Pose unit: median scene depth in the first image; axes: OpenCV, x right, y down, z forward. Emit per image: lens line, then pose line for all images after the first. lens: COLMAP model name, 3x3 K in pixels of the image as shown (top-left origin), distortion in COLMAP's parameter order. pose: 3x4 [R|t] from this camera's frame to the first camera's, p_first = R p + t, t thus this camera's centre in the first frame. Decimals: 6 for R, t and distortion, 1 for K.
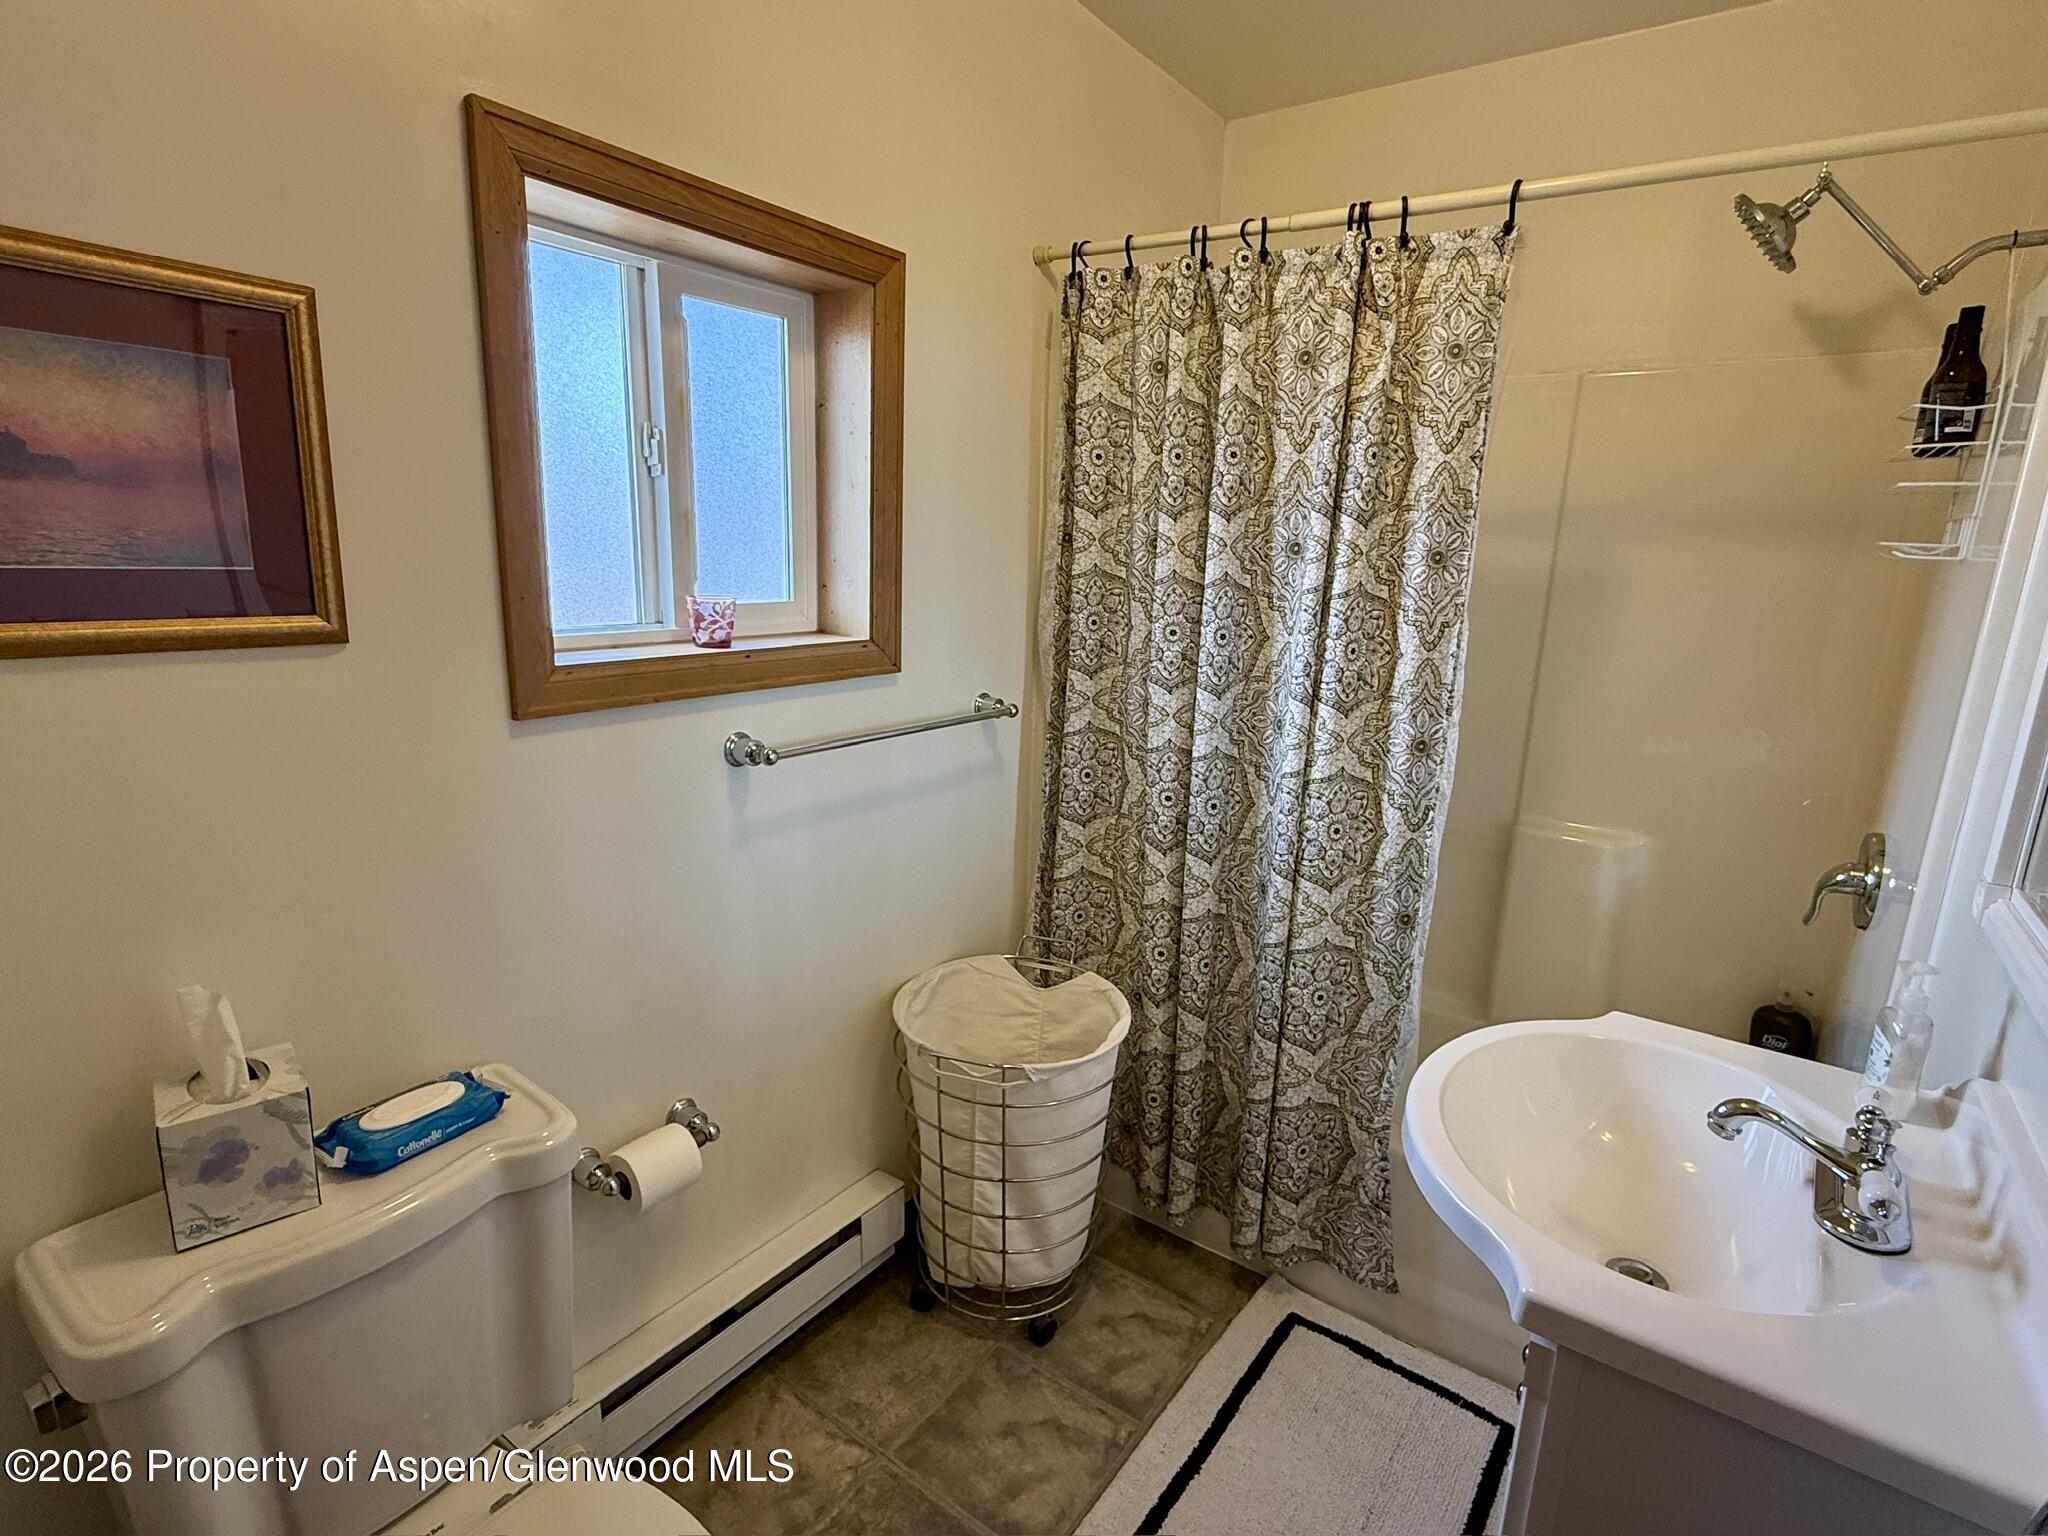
lens RADIAL K [[1007.0, 0, 1024.0], [0, 1007.0, 768.0], [0, 0, 1]] dist [0.025512, 0.000415]
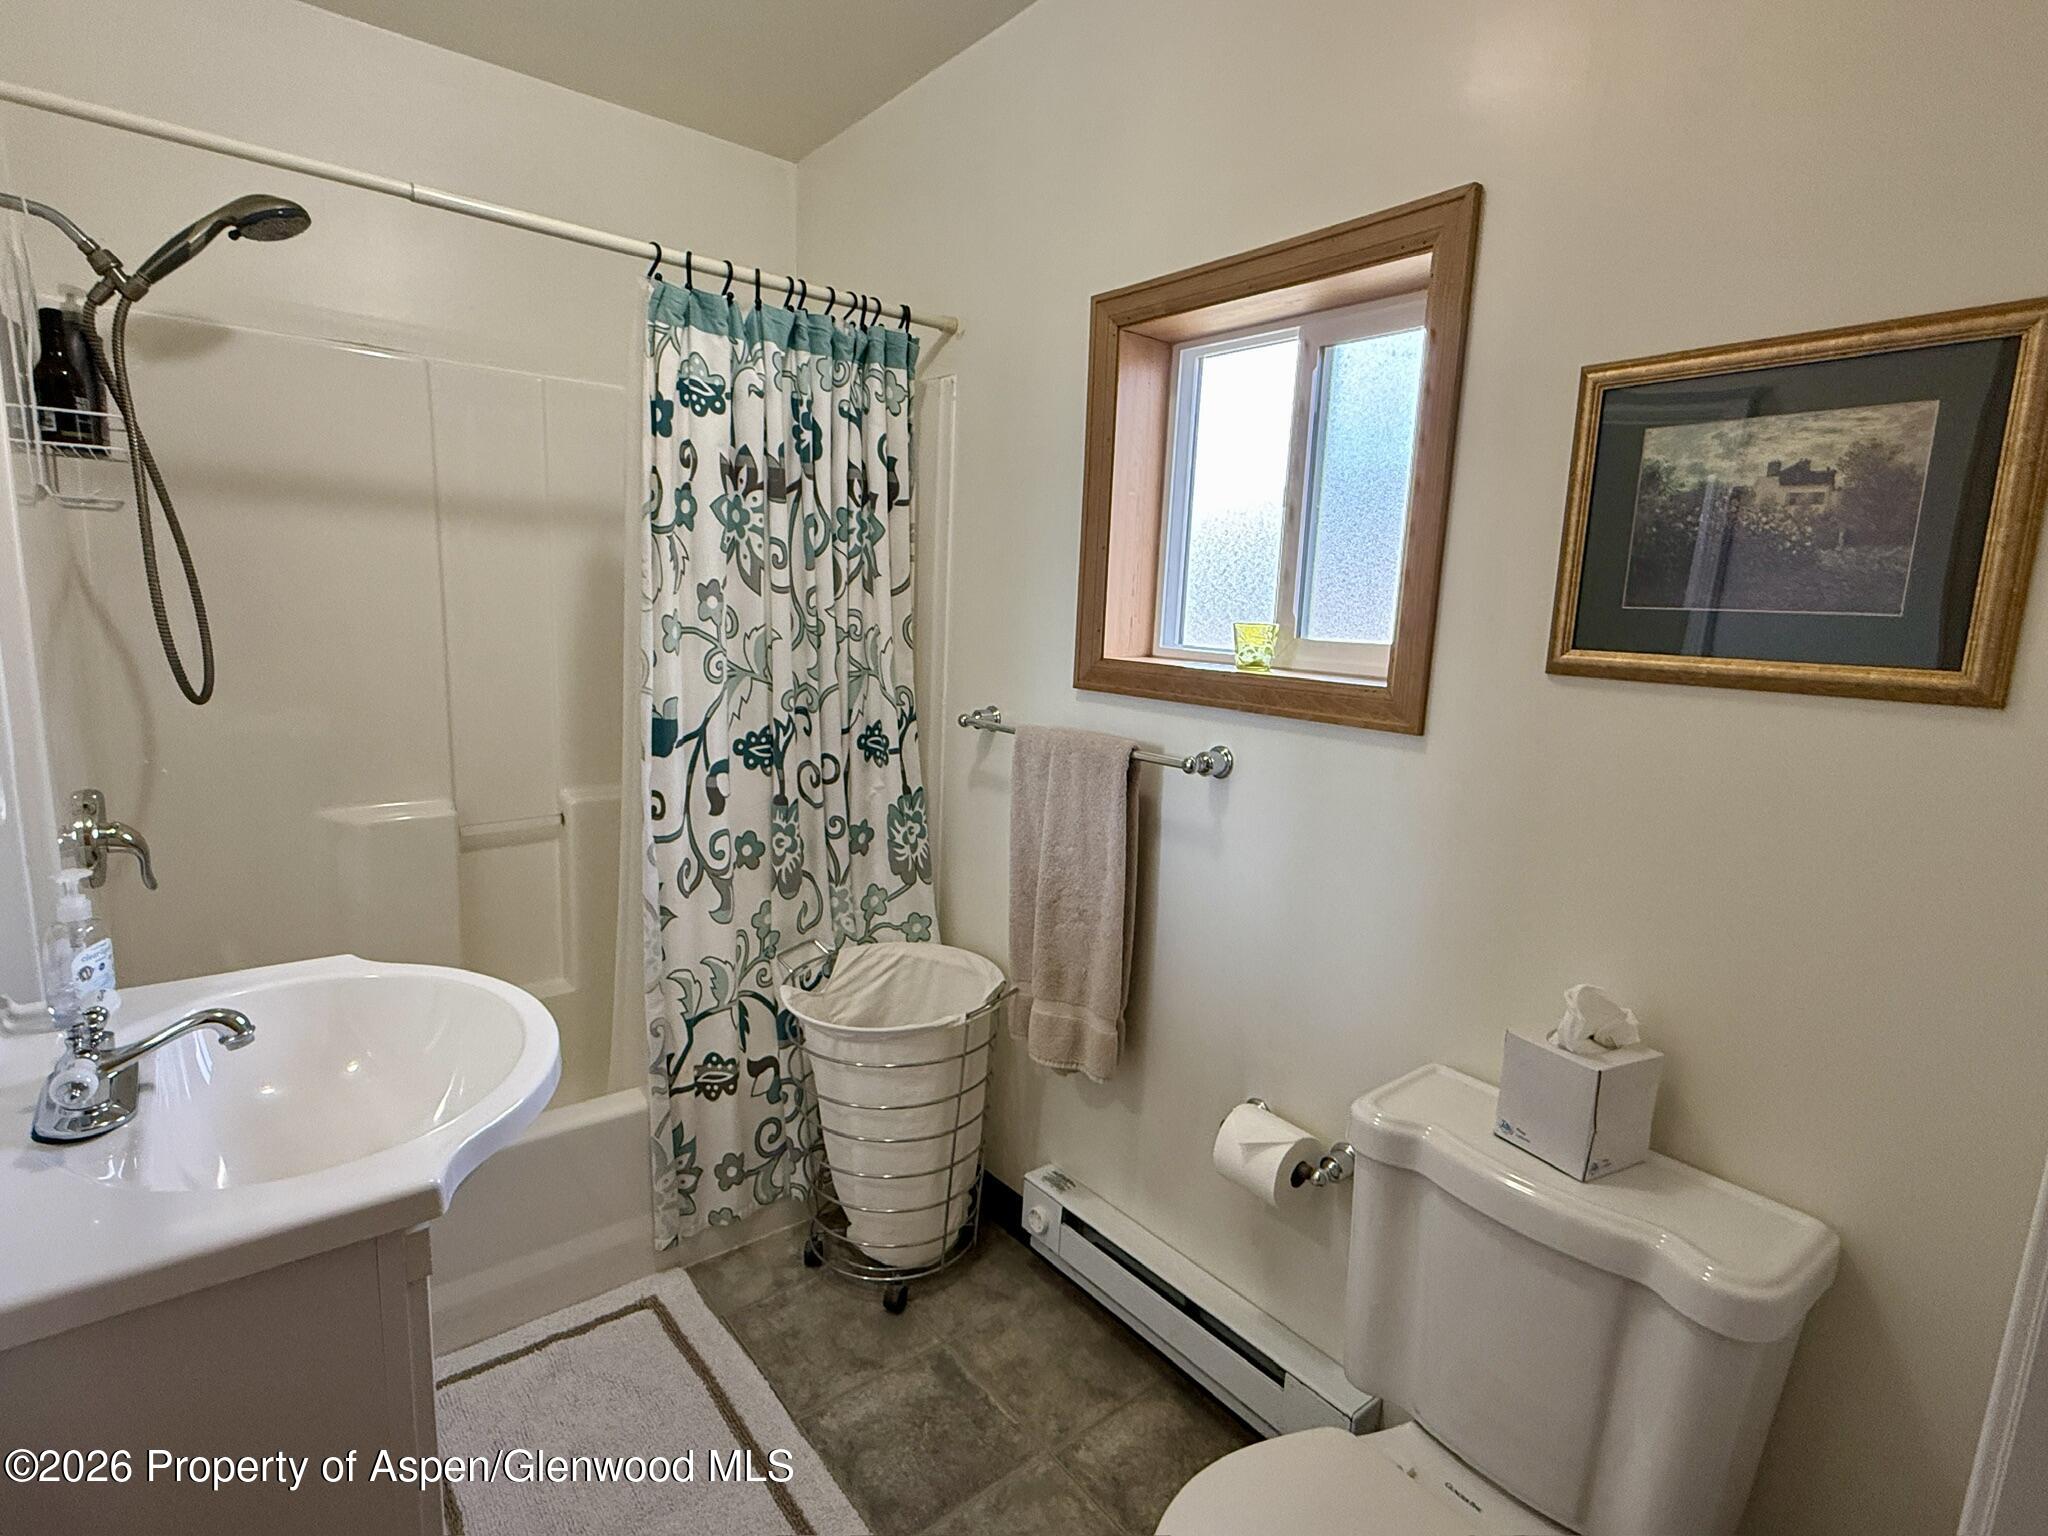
lens RADIAL K [[1007.0, 0, 1024.0], [0, 1007.0, 768.0], [0, 0, 1]] dist [0.025512, 0.000415]
pose [[-0.254612, 0.119727, -0.959603, 0.769622], [-0.260698, 0.947070, 0.187335, -0.153984], [0.931241, 0.297865, -0.209923, 1.003439]]
